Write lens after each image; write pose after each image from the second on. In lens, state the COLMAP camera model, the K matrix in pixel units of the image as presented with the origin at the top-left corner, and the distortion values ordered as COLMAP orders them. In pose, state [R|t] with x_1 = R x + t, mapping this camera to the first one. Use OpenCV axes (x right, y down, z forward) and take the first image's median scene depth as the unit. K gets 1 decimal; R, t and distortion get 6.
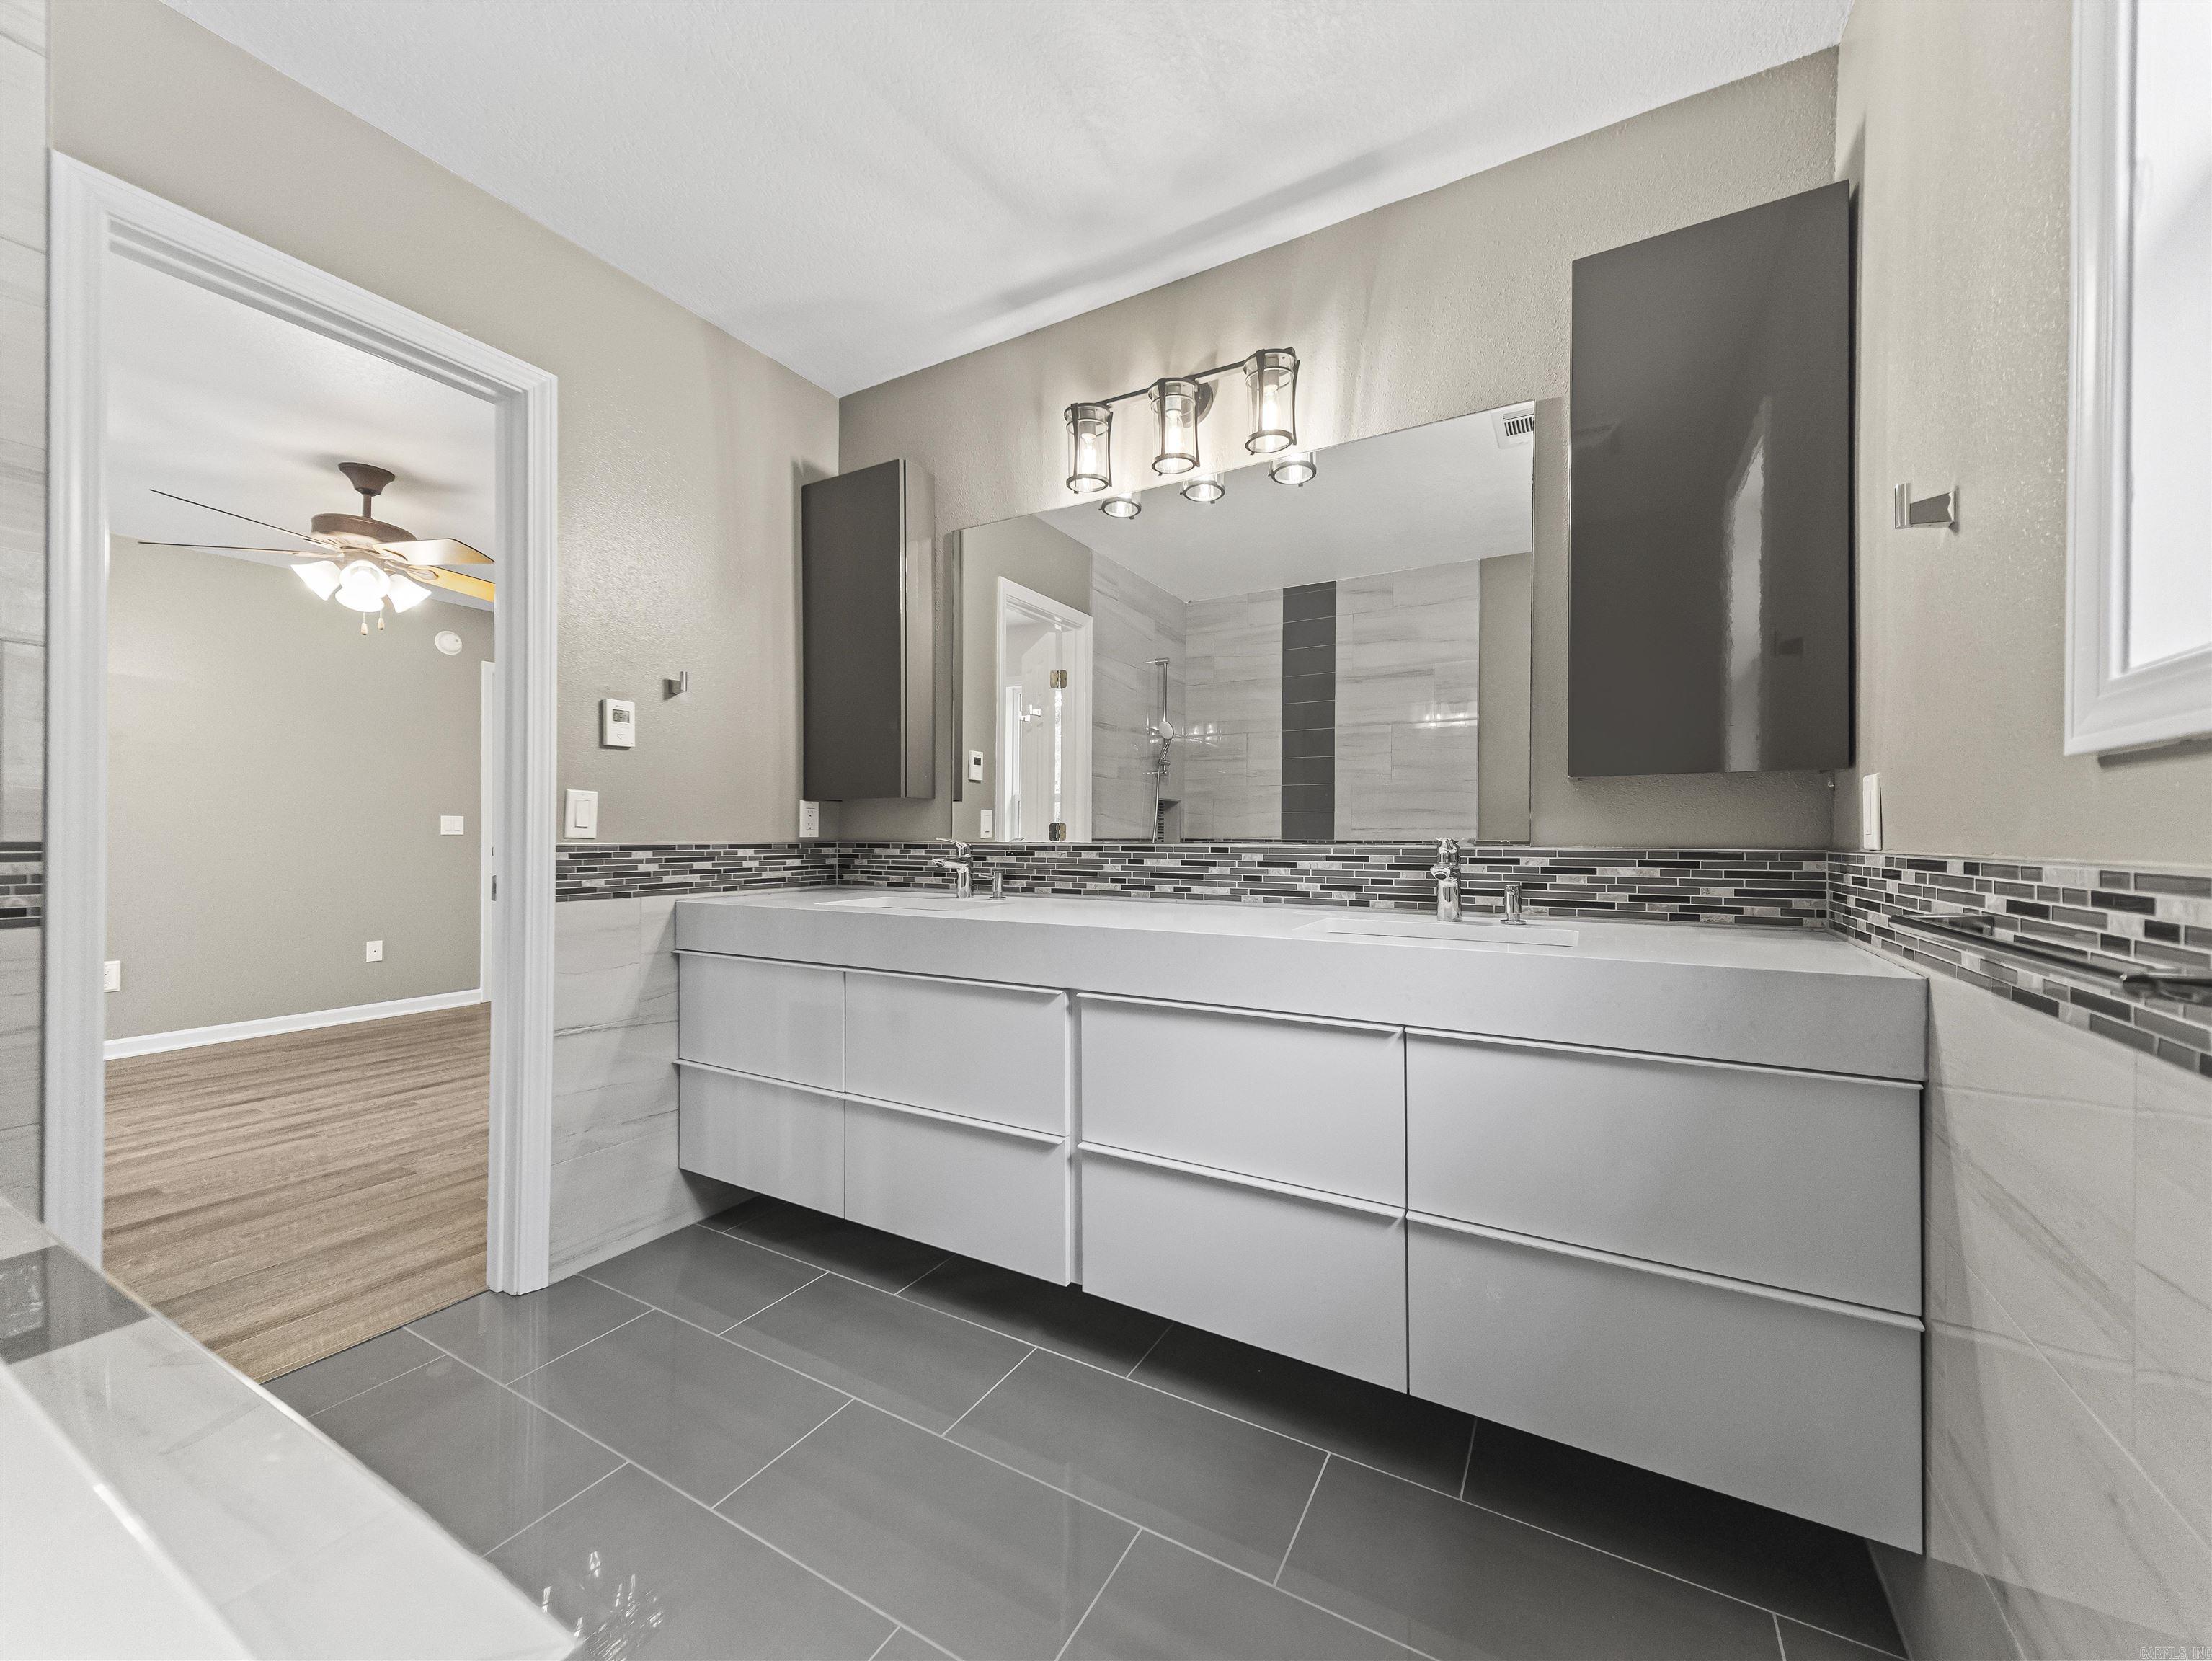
lens RADIAL K [[838.5, 0, 1106.0], [0, 838.5, 830.5], [0, 0, 1]] dist [0.000848, -0.006208]
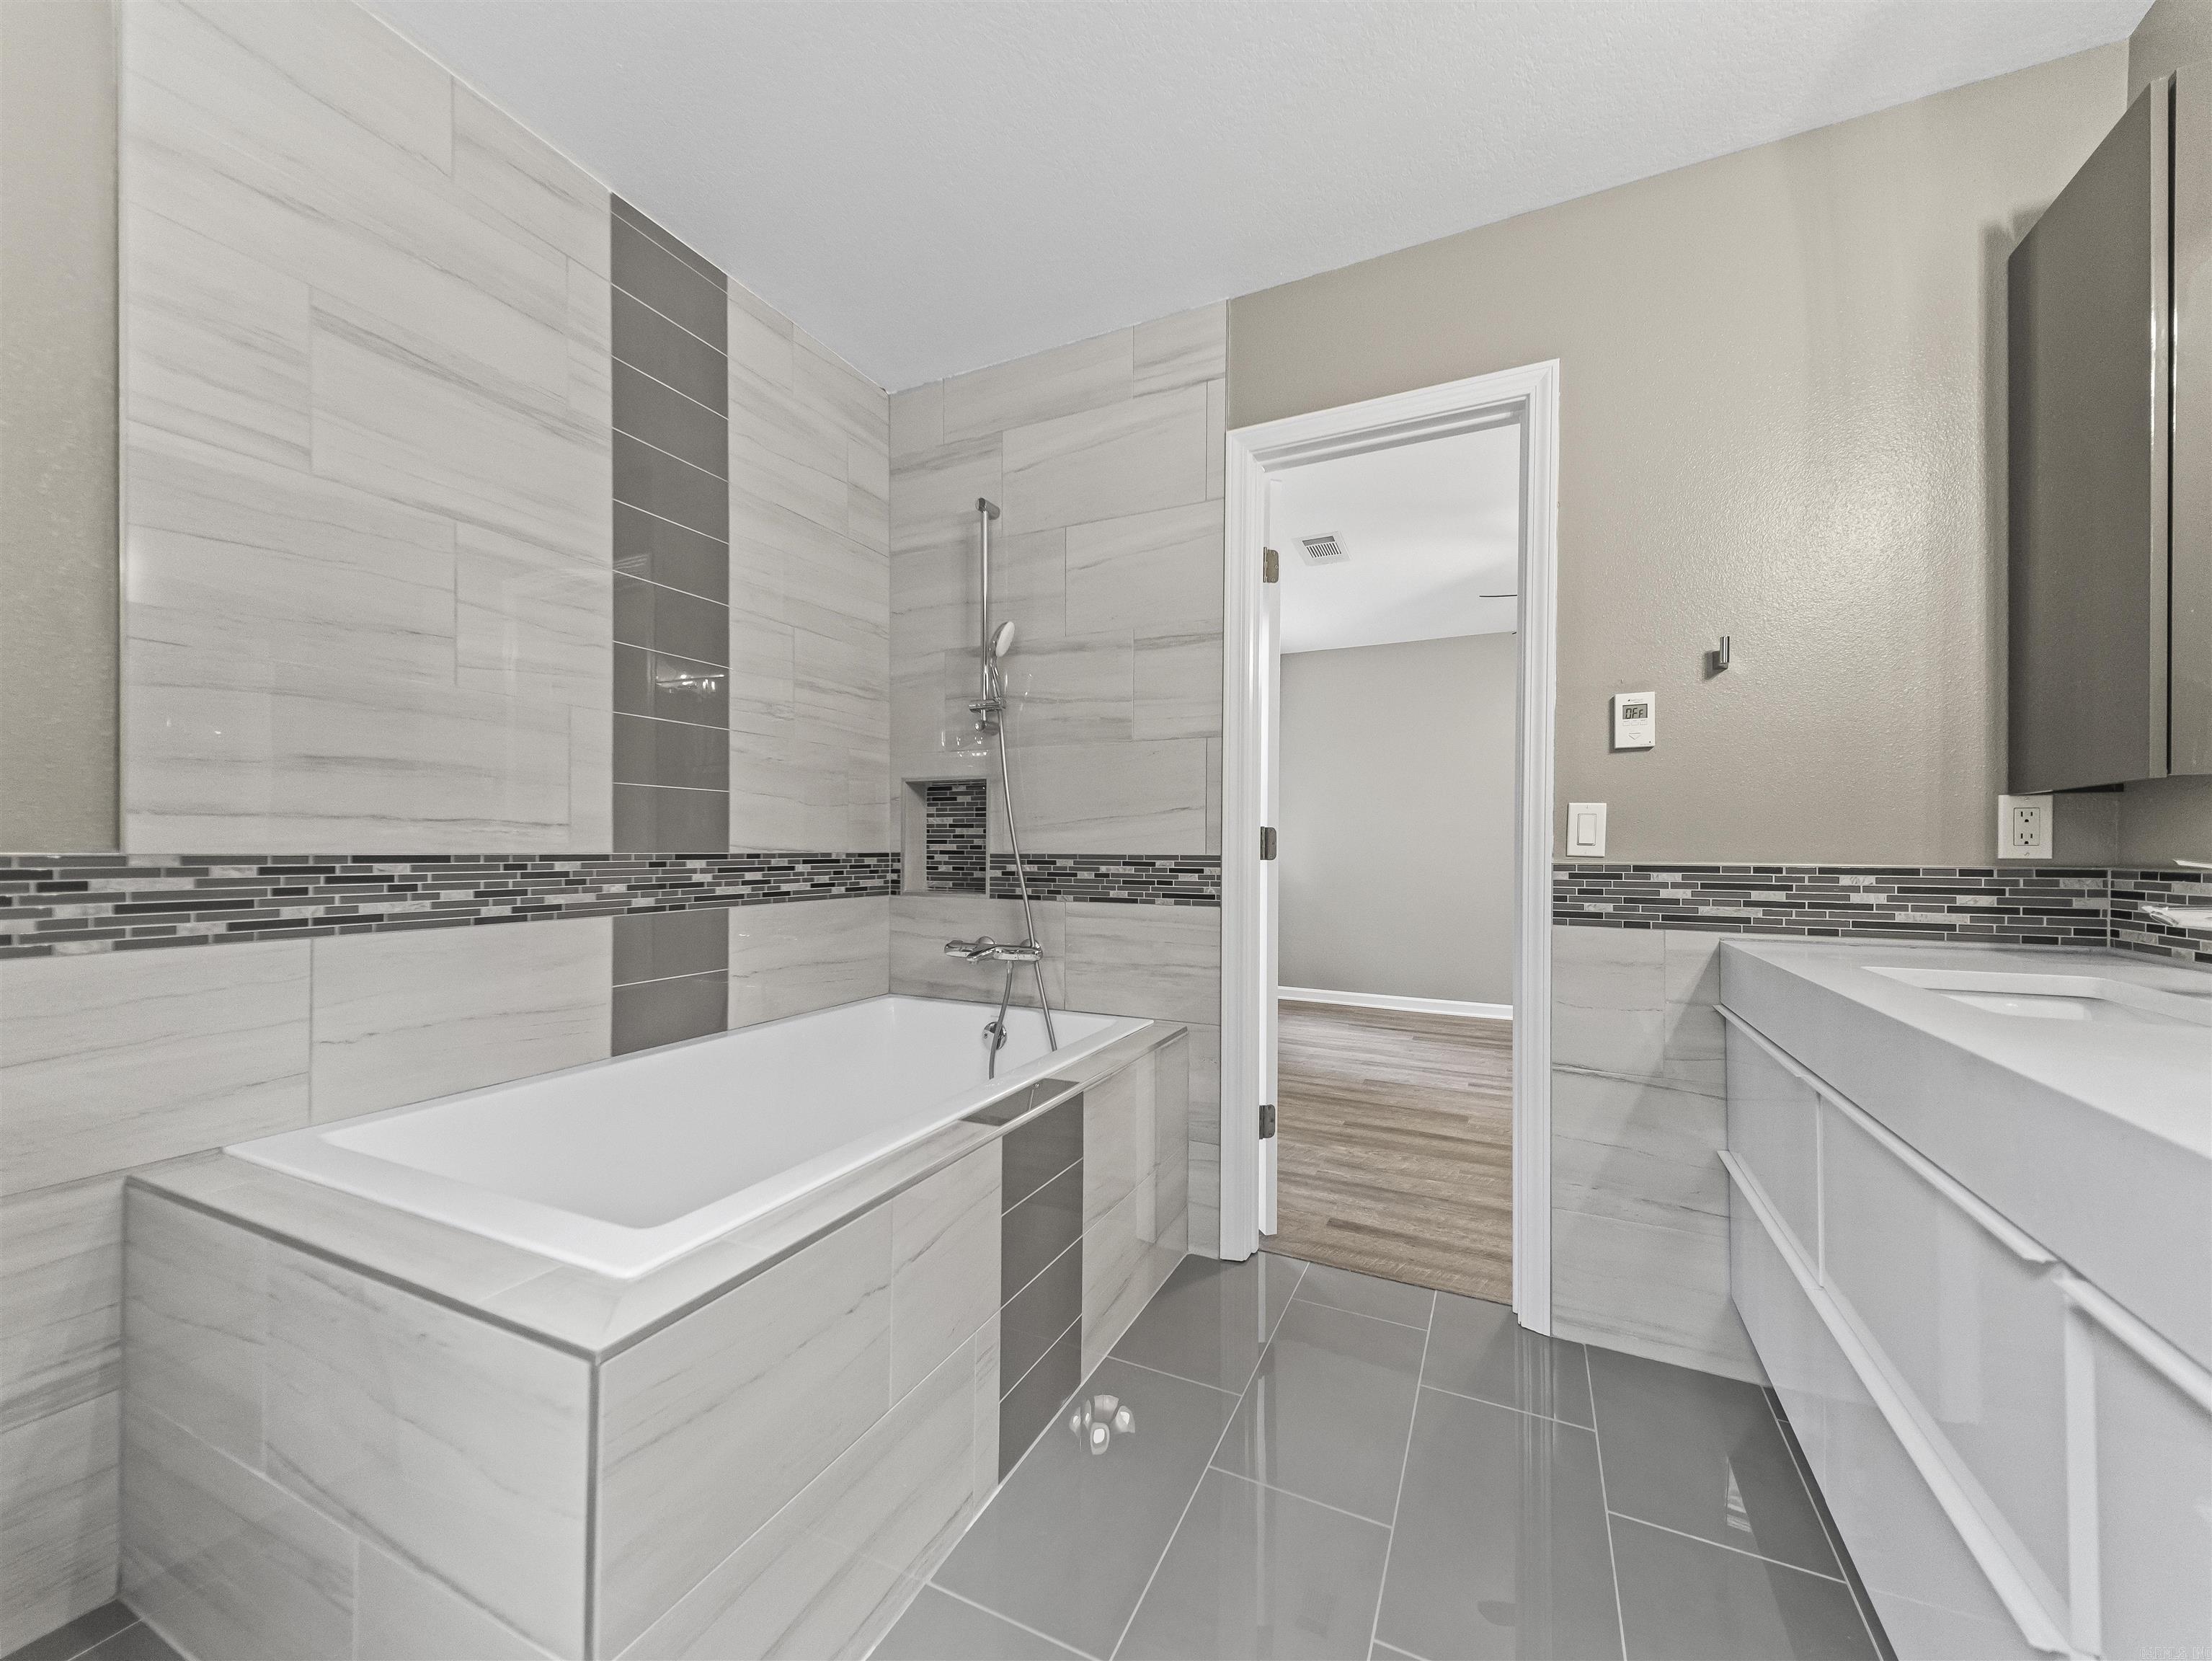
lens RADIAL K [[856.0, 0, 1087.7], [0, 856.0, 838.3], [0, 0, 1]] dist [0.023401, -0.012762]
pose [[0.037550, -0.010888, -0.999235, 0.263507], [0.003380, 0.999936, -0.010769, -0.001917], [0.999289, -0.002973, 0.037585, 0.419093]]
